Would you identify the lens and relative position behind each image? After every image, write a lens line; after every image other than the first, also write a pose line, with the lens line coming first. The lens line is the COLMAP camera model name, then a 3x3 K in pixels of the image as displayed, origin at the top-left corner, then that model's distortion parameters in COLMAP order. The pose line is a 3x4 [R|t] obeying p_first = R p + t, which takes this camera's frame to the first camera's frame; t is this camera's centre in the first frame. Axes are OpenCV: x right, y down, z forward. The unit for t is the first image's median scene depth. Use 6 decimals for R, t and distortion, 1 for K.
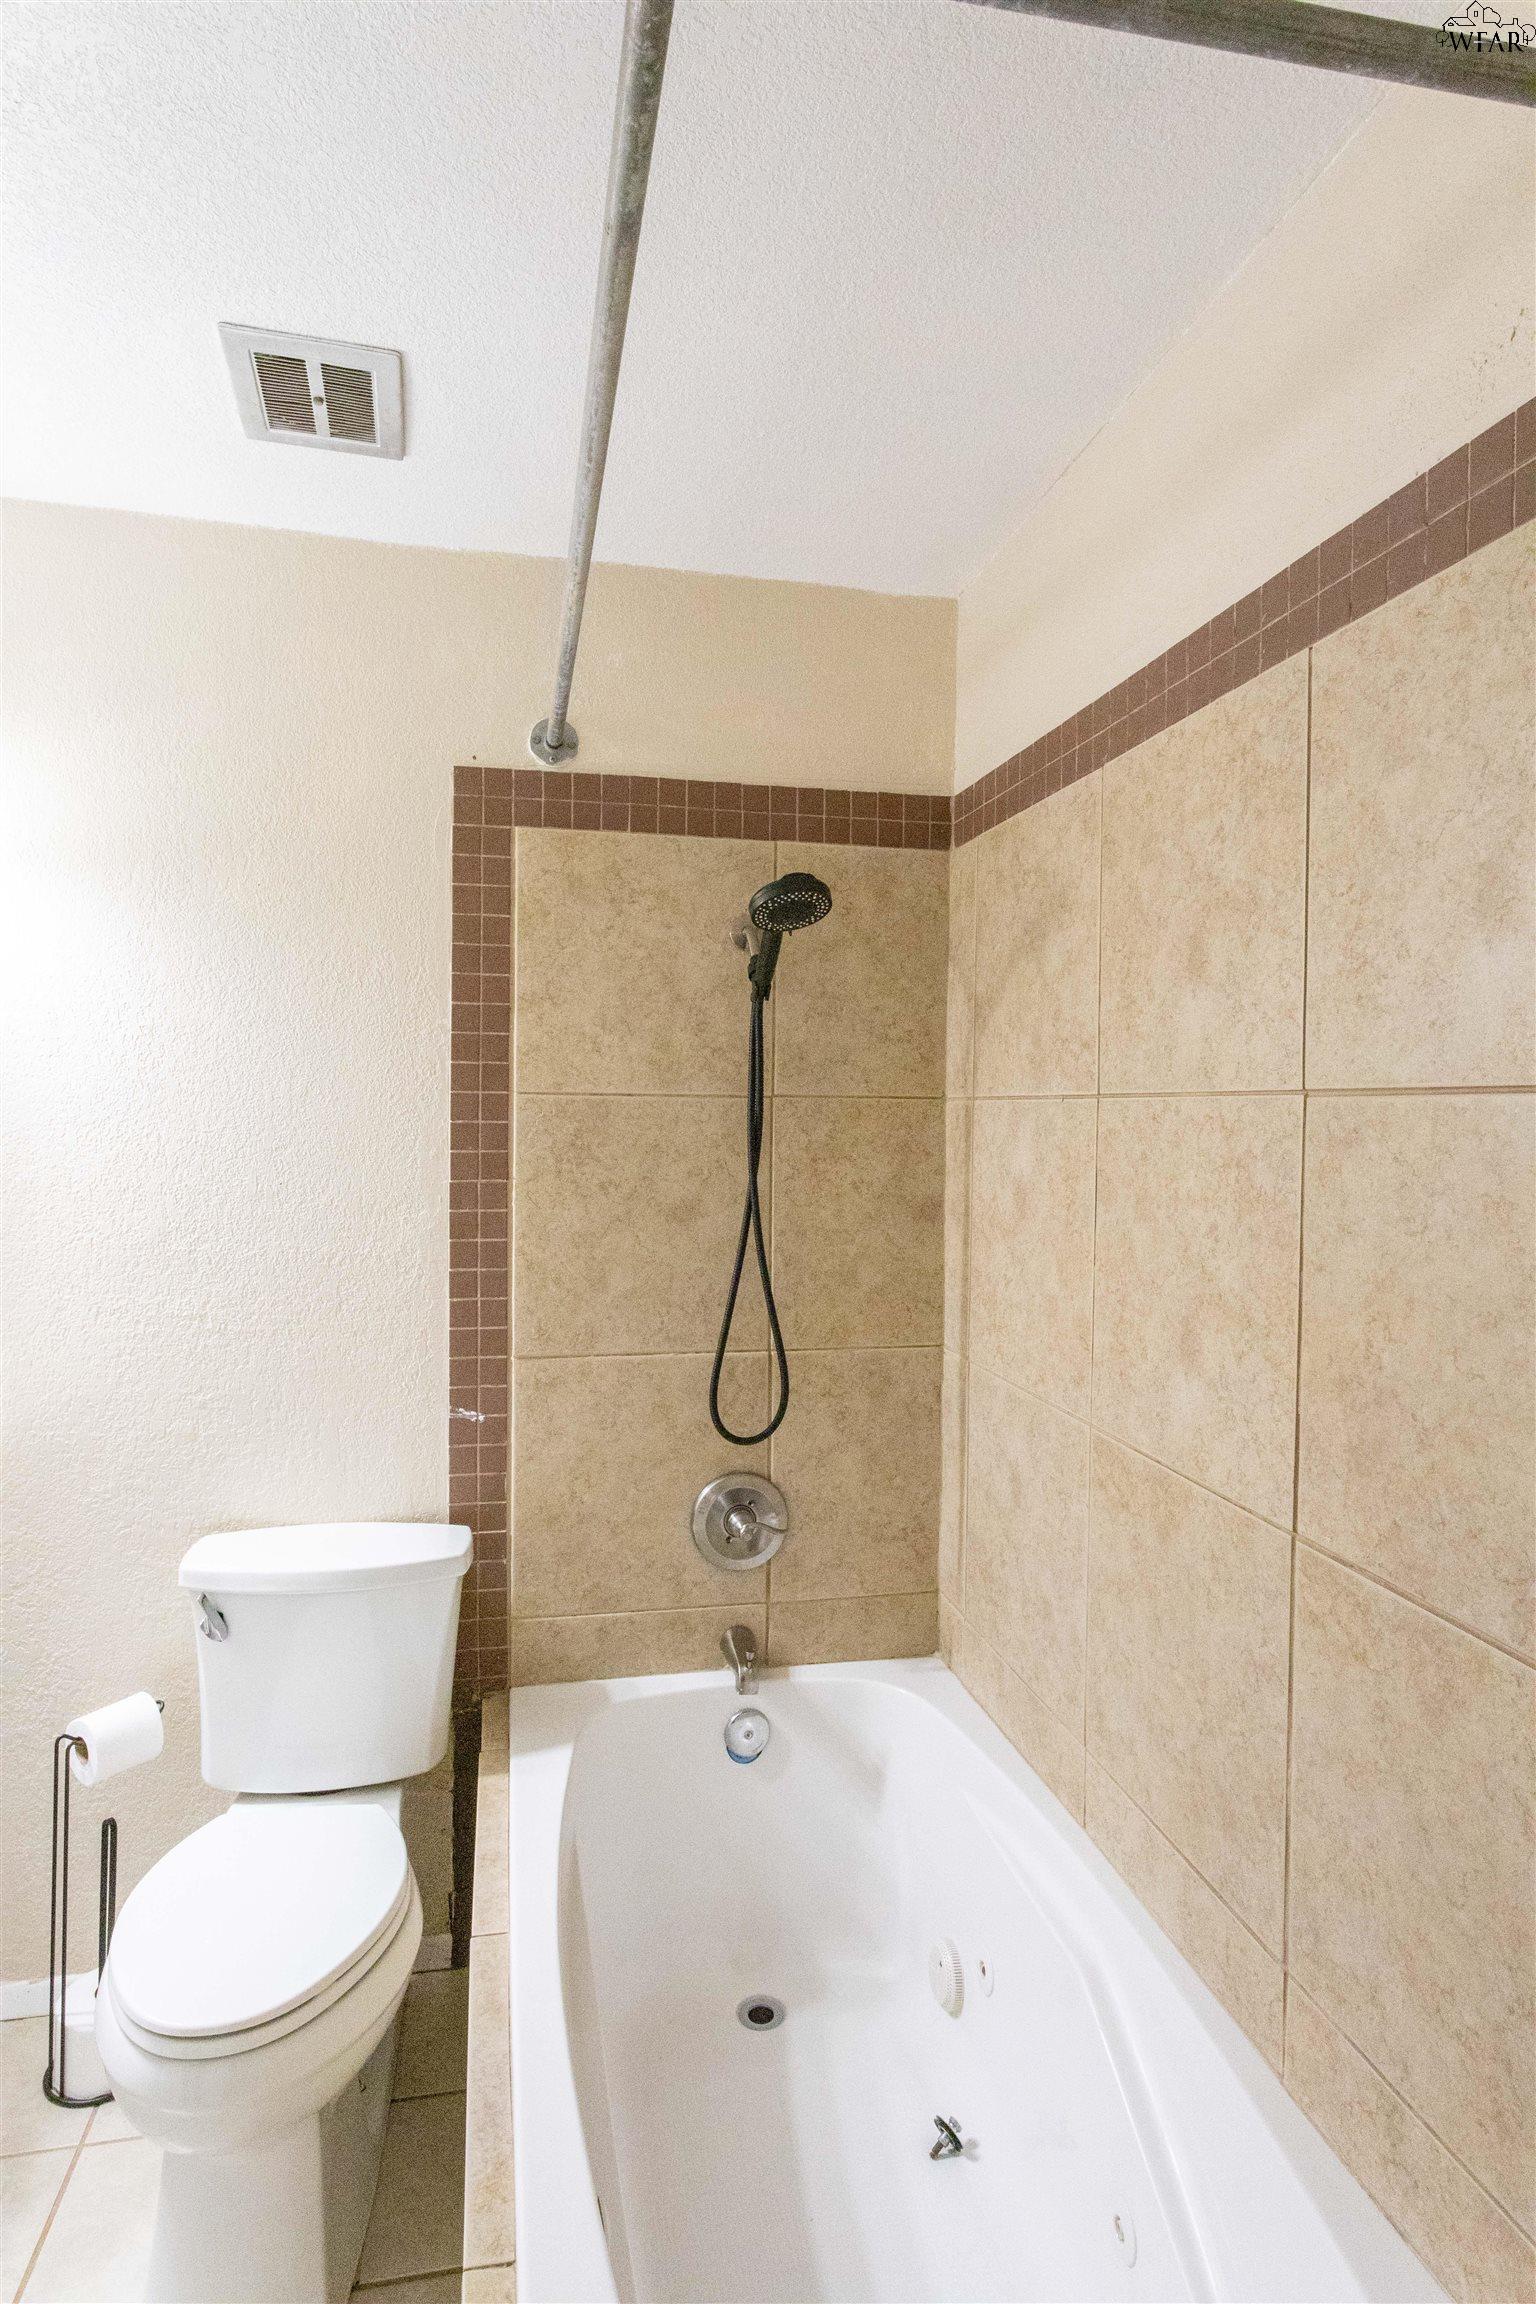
lens RADIAL K [[1247.8, 0, 767.6], [0, 1247.8, 1134.0], [0, 0, 1]] dist [-0.003220, 0.000056]
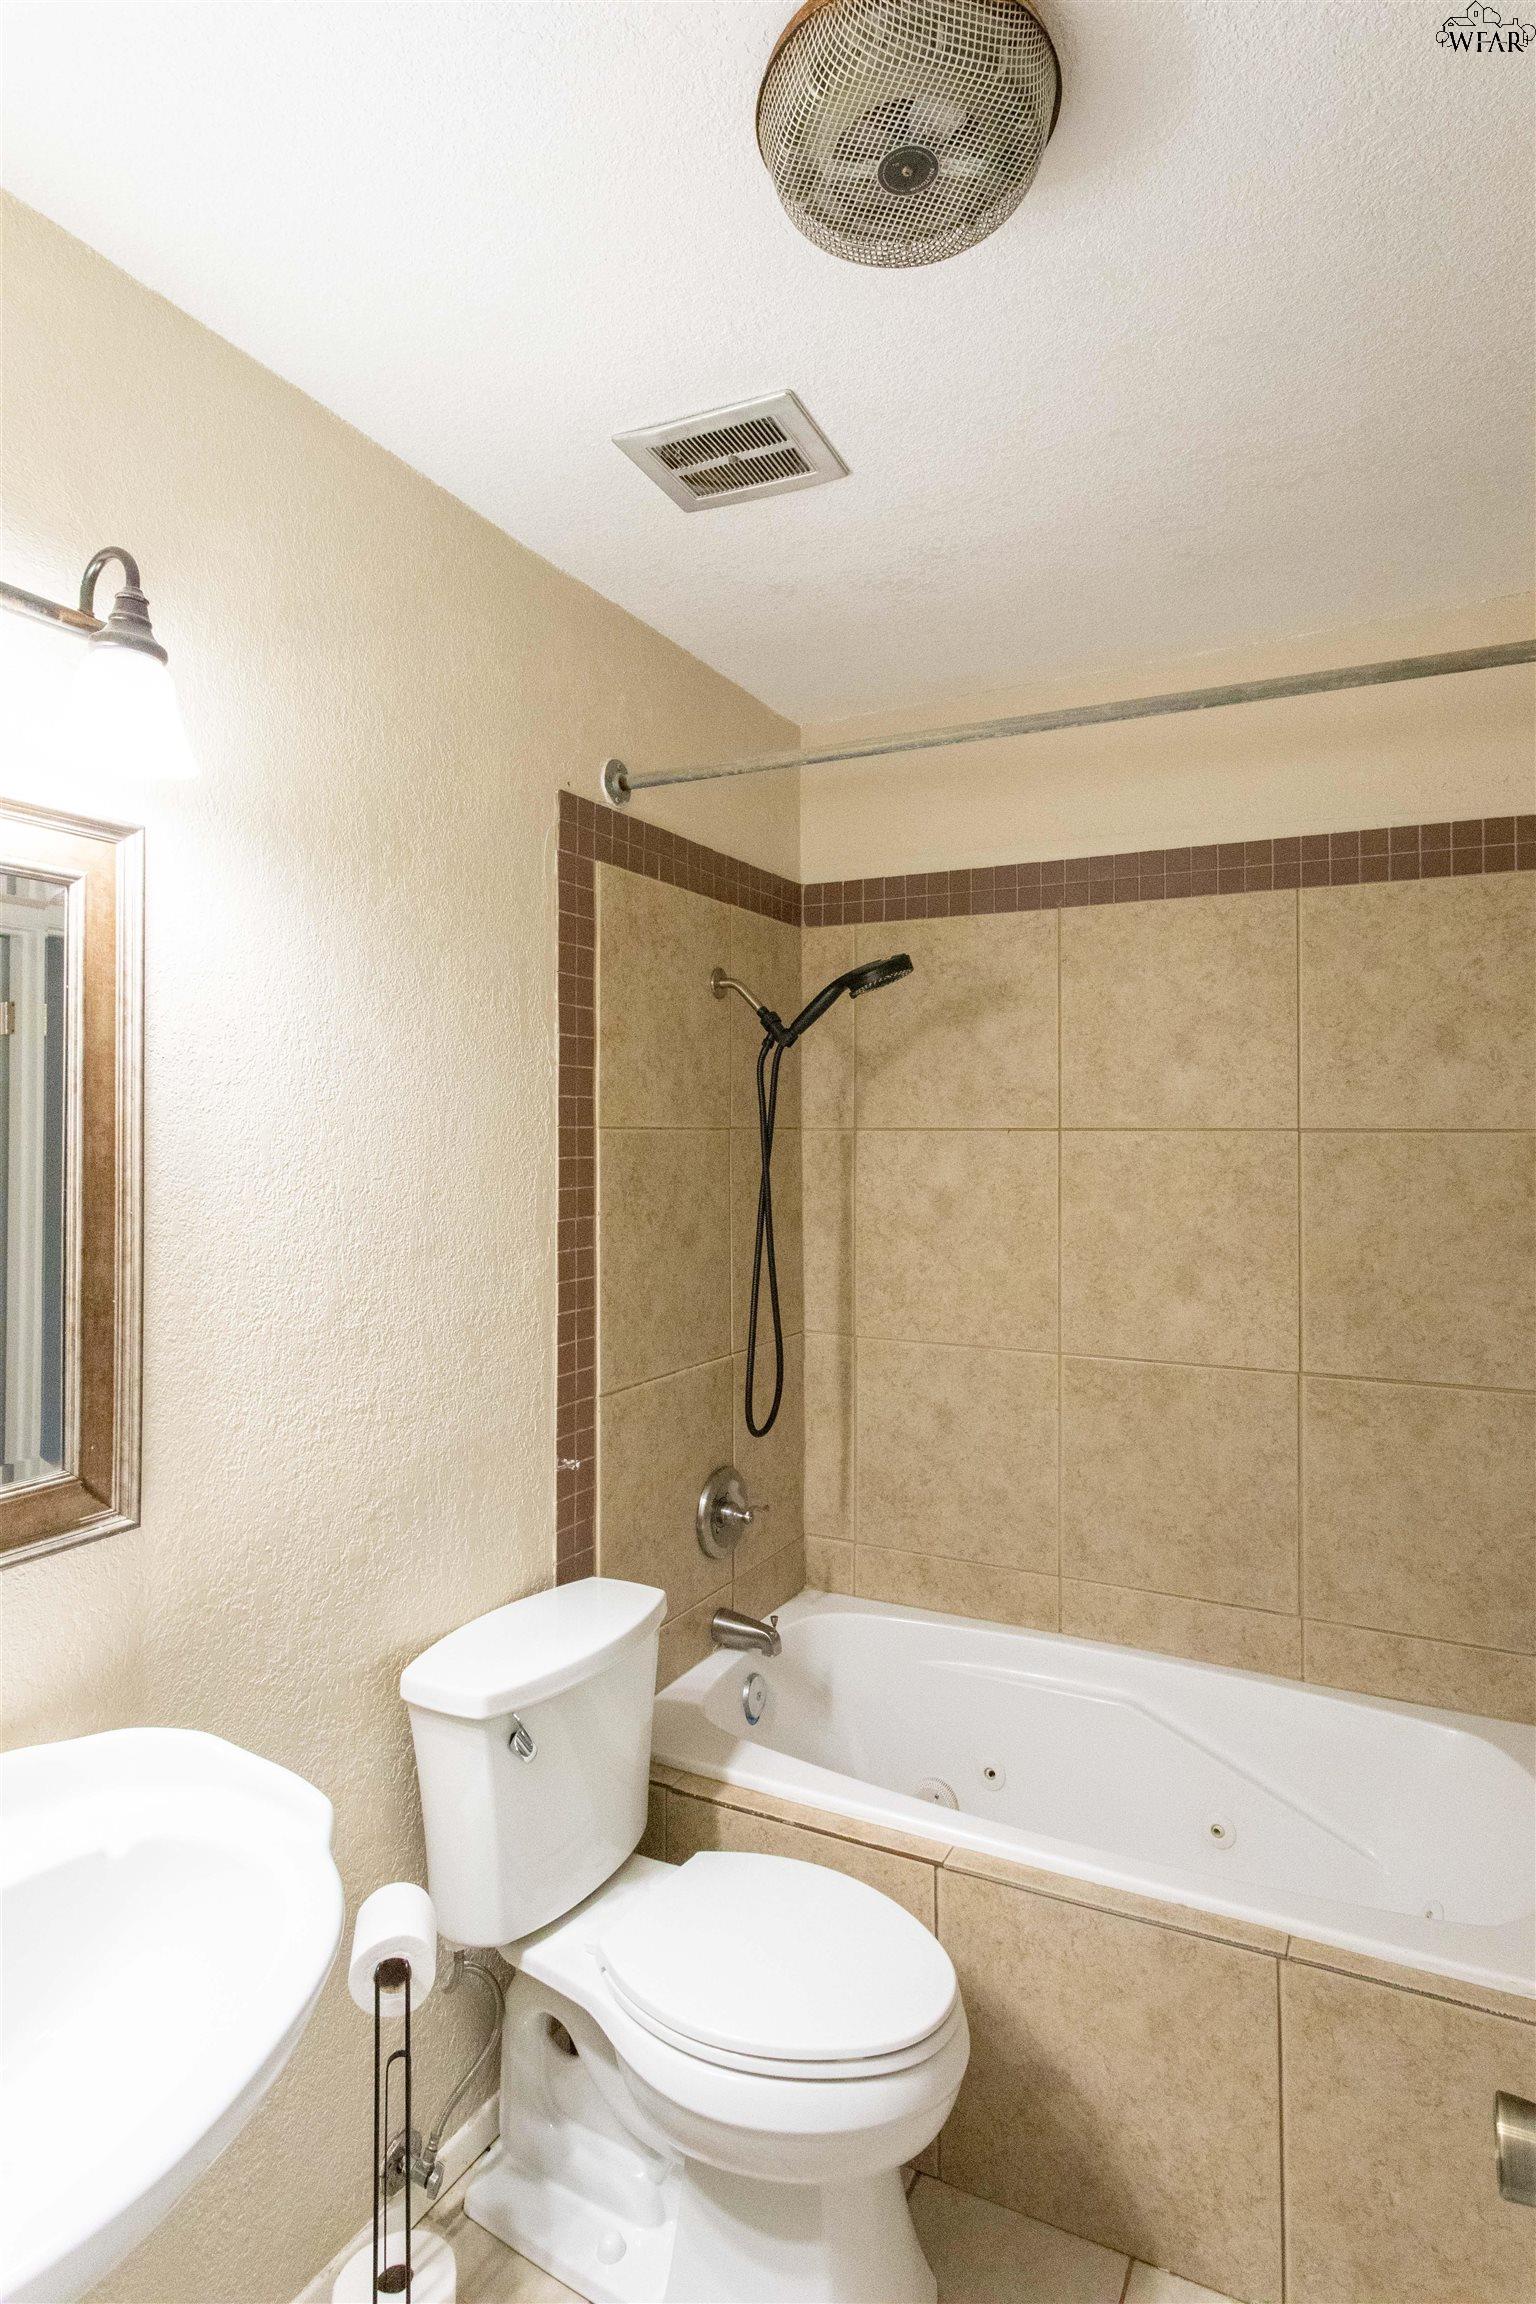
lens RADIAL K [[1260.1, 0, 761.4], [0, 1260.1, 1106.9], [0, 0, 1]] dist [0.001277, 0.000090]
pose [[0.624451, 0.005261, 0.781047, -0.921703], [0.019184, 0.999572, -0.022071, -0.025198], [-0.780829, 0.028766, 0.624083, 0.279125]]
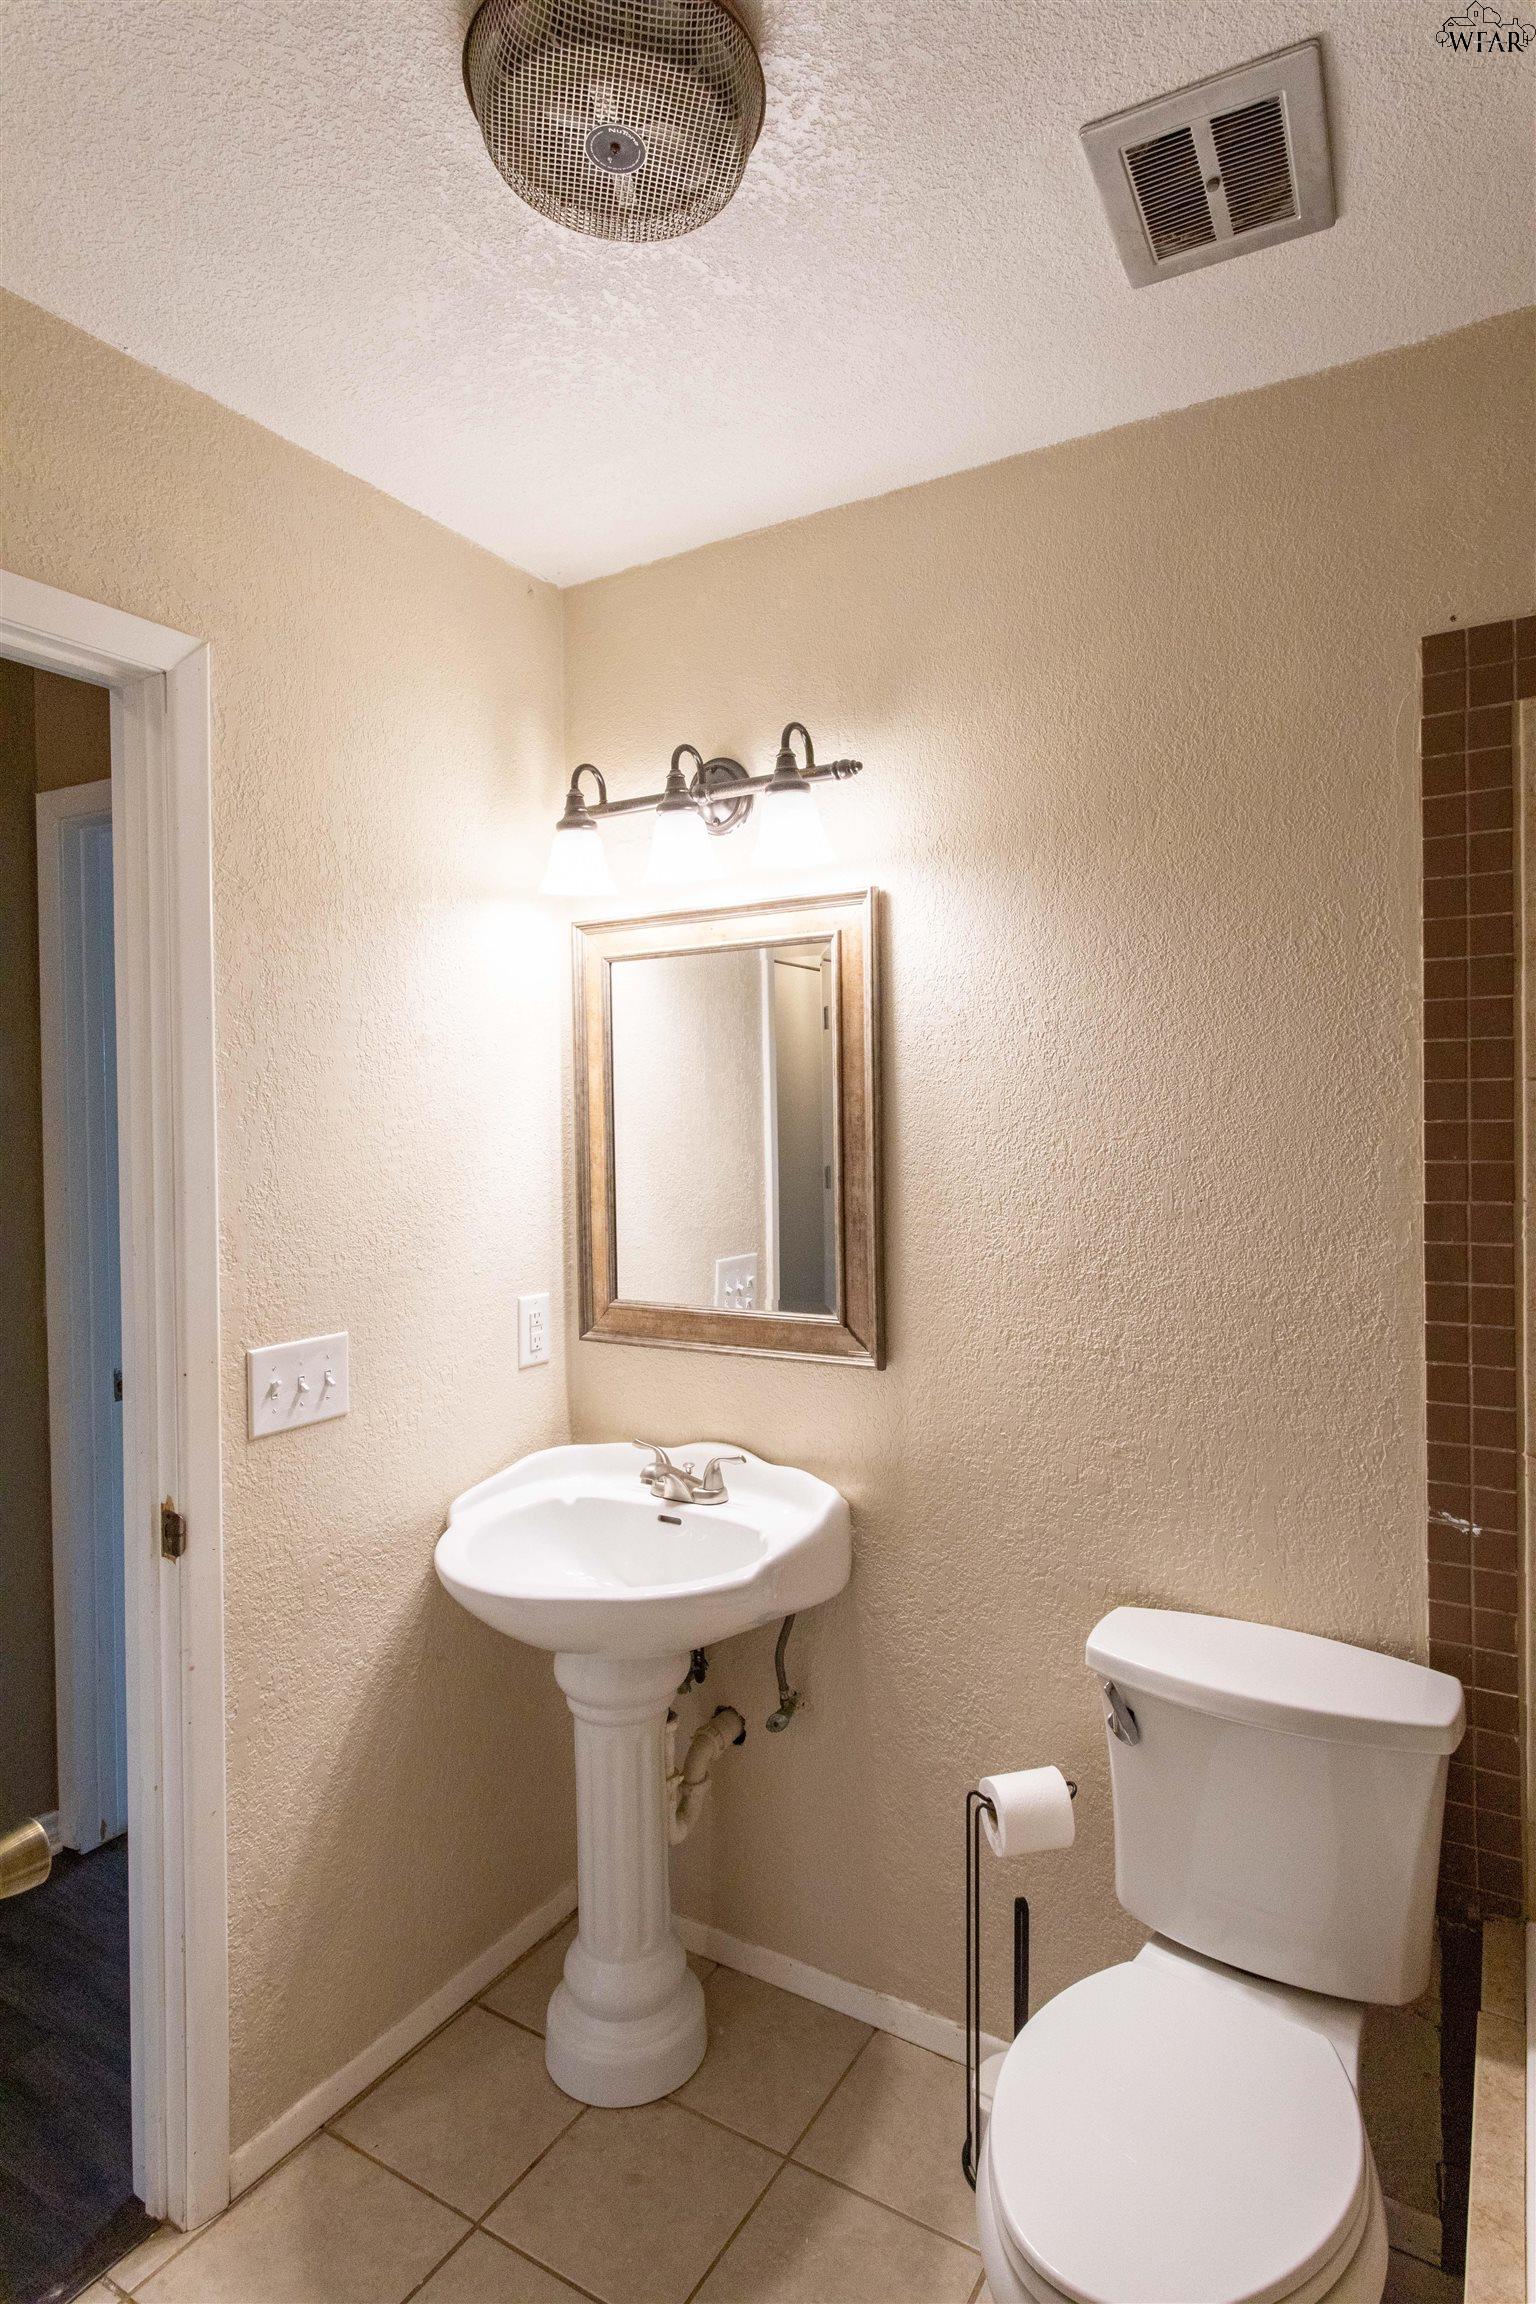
lens RADIAL K [[1247.8, 0, 762.5], [0, 1247.8, 1136.8], [0, 0, 1]] dist [-0.003220, 0.000056]
pose [[0.730604, -0.009732, -0.682732, -0.037626], [0.015642, 0.999875, 0.002486, -0.008984], [0.682623, -0.012495, 0.730664, 0.196869]]
